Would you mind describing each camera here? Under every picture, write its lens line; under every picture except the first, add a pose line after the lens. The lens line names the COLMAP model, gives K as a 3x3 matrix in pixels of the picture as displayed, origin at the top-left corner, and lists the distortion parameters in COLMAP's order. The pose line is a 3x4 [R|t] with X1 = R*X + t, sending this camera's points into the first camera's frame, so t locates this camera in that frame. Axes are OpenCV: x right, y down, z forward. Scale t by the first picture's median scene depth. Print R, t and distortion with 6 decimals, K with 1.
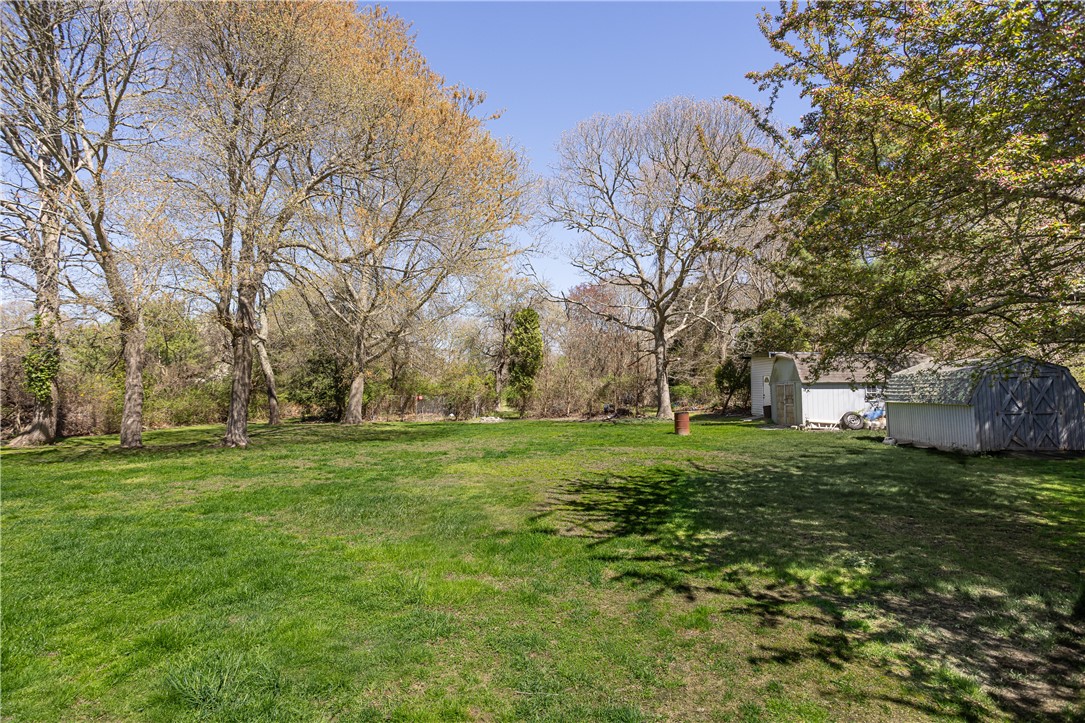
lens RADIAL K [[528.2, 0, 549.9], [0, 528.2, 363.8], [0, 0, 1]] dist [-0.053122, 0.035301]
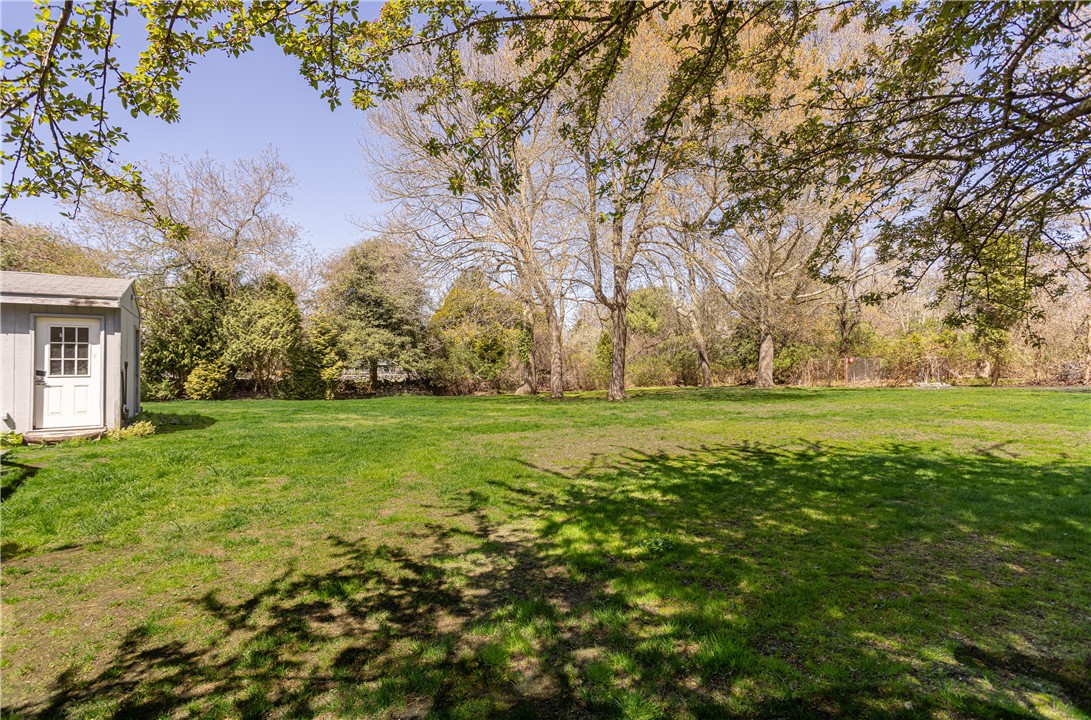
lens RADIAL K [[531.0, 0, 545.5], [0, 531.0, 360.0], [0, 0, 1]] dist [-0.056529, 0.041481]
pose [[0.586228, -0.018741, -0.809929, 1.362609], [0.061411, 0.997884, 0.021360, 0.109097], [0.807815, -0.062261, 0.586139, 0.537656]]
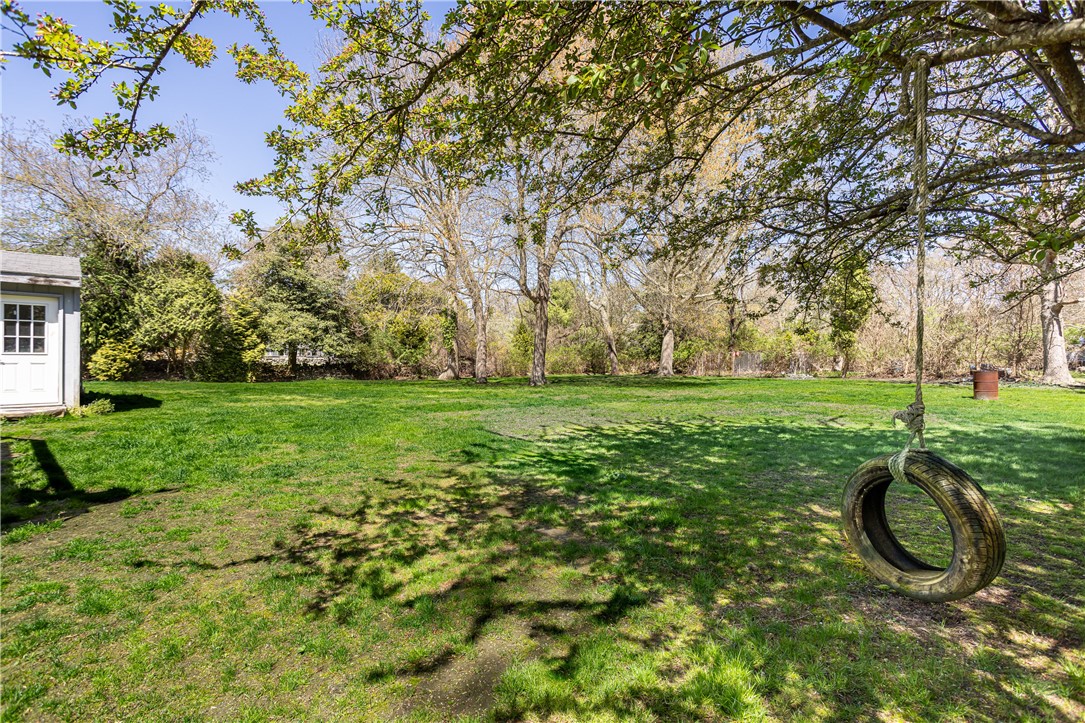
lens RADIAL K [[528.2, 0, 549.9], [0, 528.2, 363.8], [0, 0, 1]] dist [-0.053122, 0.035301]
pose [[0.726161, 0.018167, -0.687285, 1.536848], [0.032751, 0.997602, 0.060973, 0.082099], [0.686744, -0.066785, 0.723825, 0.127925]]
